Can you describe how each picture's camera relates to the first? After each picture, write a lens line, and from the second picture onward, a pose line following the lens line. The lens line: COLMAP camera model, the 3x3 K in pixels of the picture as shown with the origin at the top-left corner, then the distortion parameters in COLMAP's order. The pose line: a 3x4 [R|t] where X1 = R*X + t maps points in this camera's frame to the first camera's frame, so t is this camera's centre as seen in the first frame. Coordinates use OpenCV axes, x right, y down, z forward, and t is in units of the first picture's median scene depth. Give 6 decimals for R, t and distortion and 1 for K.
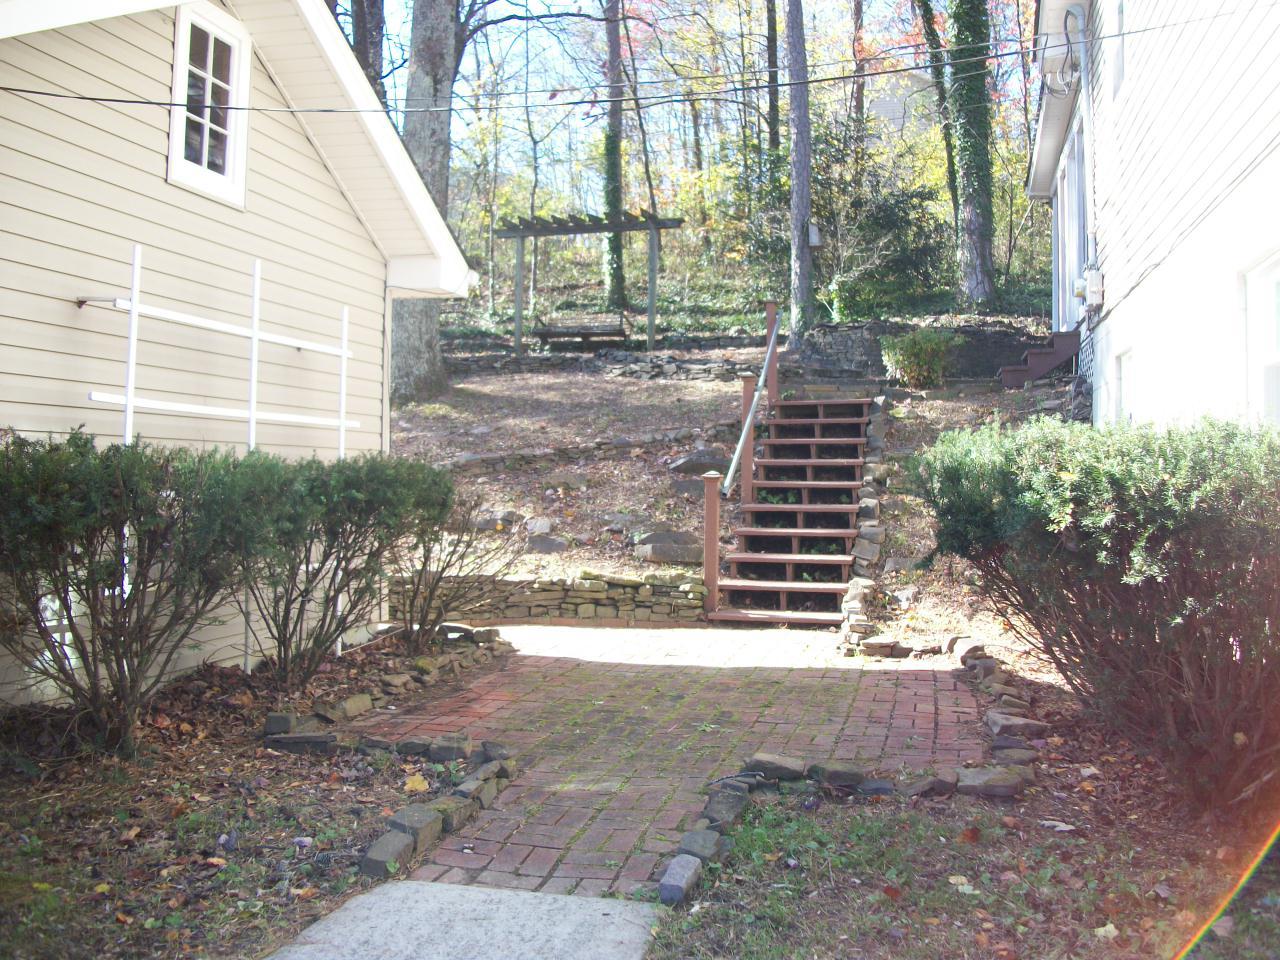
lens RADIAL K [[1253.2, 0, 640.0], [0, 1253.2, 480.0], [0, 0, 1]] dist [-0.136881, 0.032246]
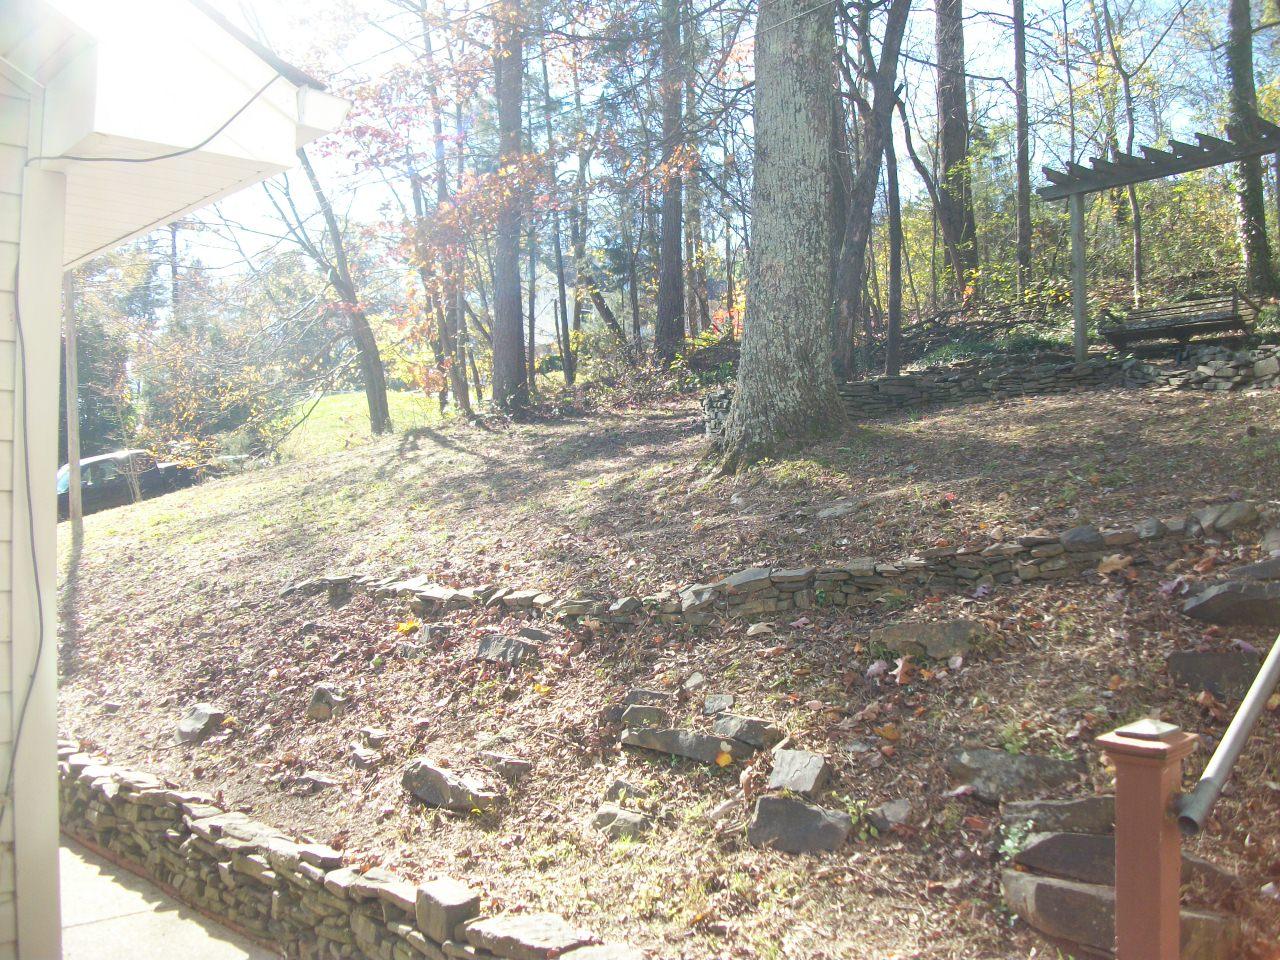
lens RADIAL K [[1253.2, 0, 640.0], [0, 1253.2, 480.0], [0, 0, 1]] dist [-0.136881, 0.032246]
pose [[0.849726, -0.034759, -0.526077, 0.079457], [0.017161, 0.999119, -0.038296, -0.037222], [0.526945, 0.023513, 0.849574, 0.574112]]
